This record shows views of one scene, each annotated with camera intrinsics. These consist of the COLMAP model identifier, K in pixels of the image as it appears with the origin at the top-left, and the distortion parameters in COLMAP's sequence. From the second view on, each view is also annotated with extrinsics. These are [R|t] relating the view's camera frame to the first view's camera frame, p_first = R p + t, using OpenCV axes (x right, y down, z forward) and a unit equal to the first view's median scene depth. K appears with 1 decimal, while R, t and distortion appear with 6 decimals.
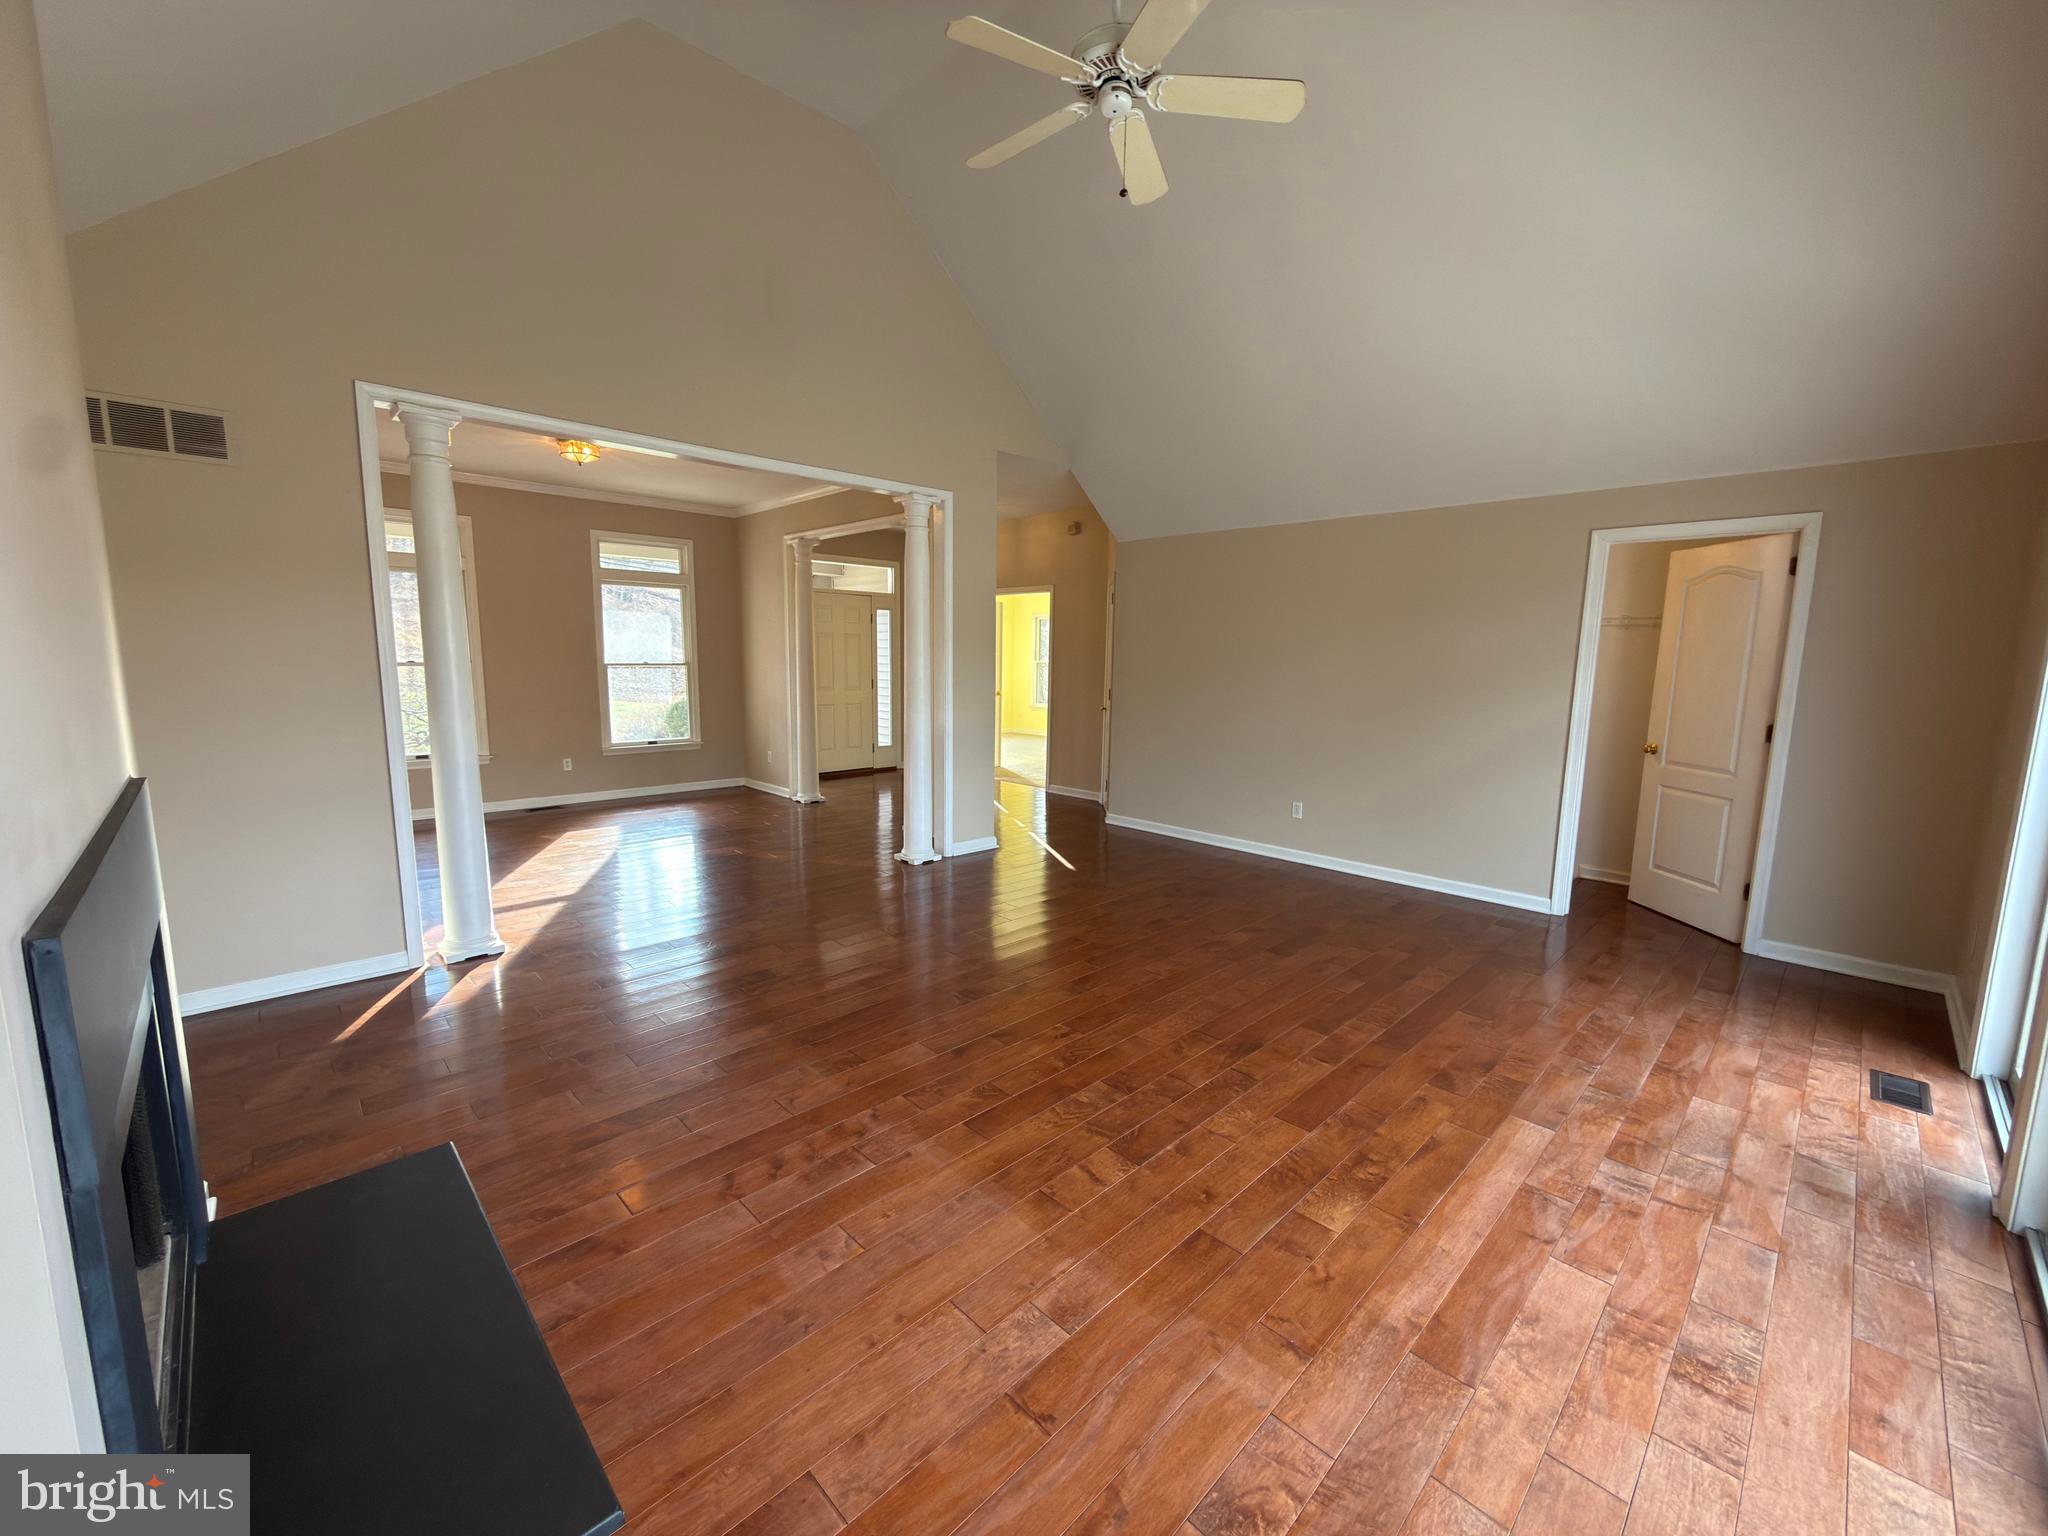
lens RADIAL K [[815.1, 0, 1029.3], [0, 815.1, 765.0], [0, 0, 1]] dist [0.000778, 0.000453]
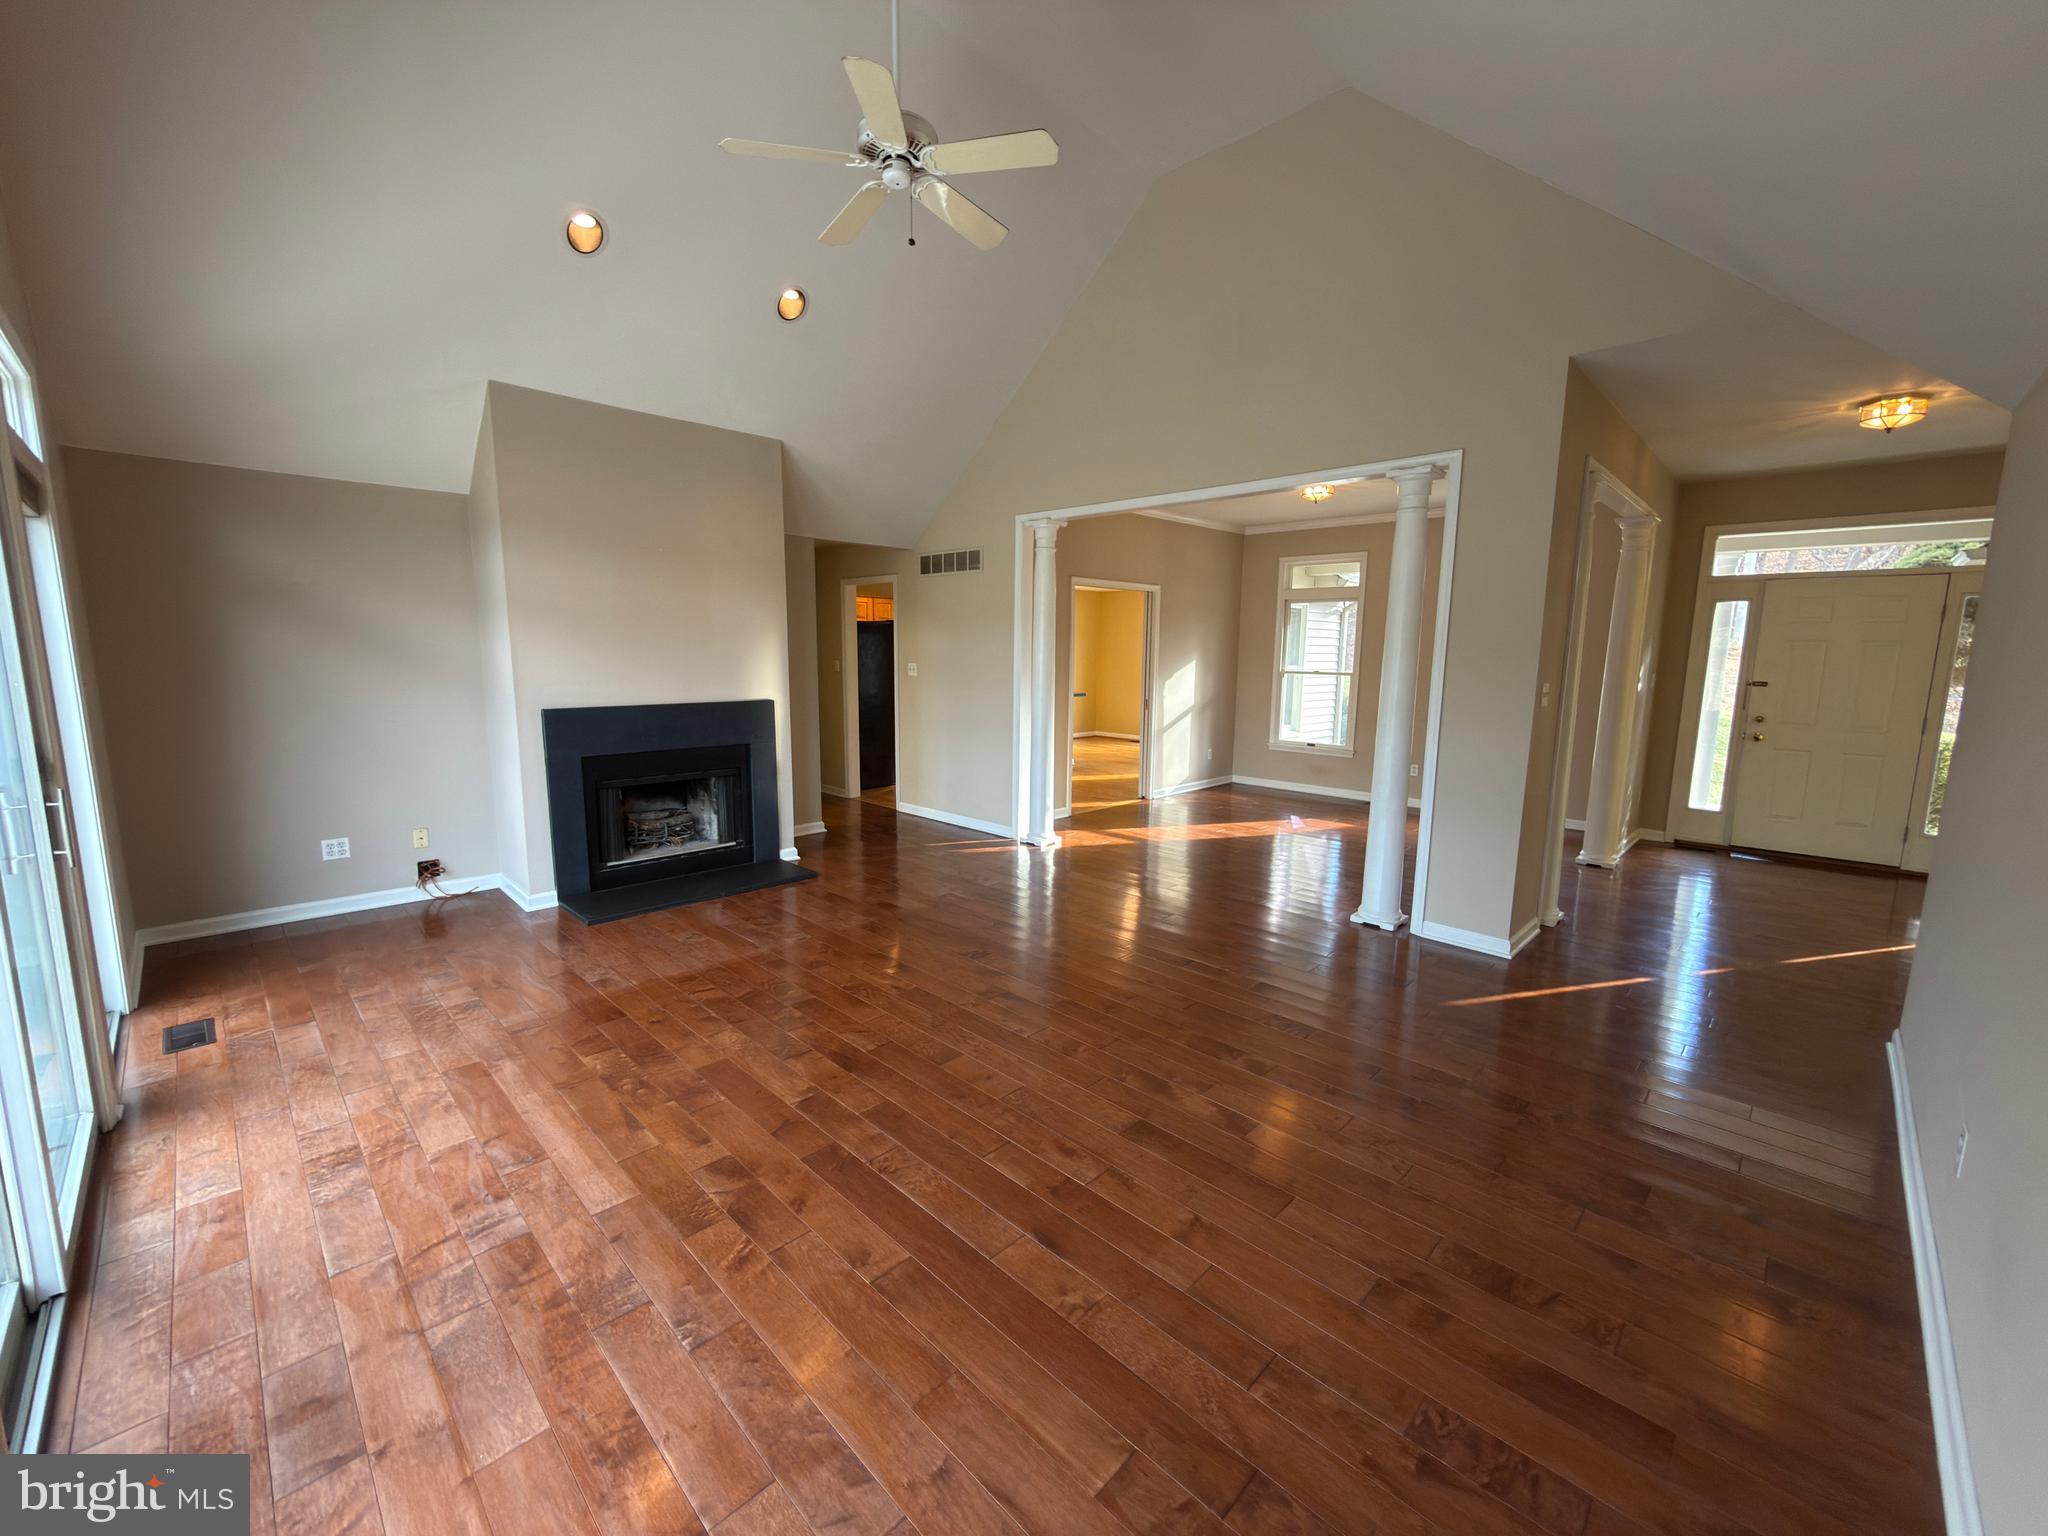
lens RADIAL K [[823.2, 0, 1018.2], [0, 823.2, 762.9], [0, 0, 1]] dist [-0.000229, 0.000122]
pose [[0.013639, 0.123266, -0.992280, 1.603148], [-0.147469, 0.981768, 0.119933, -0.207051], [0.988973, 0.144695, 0.031568, 1.487391]]
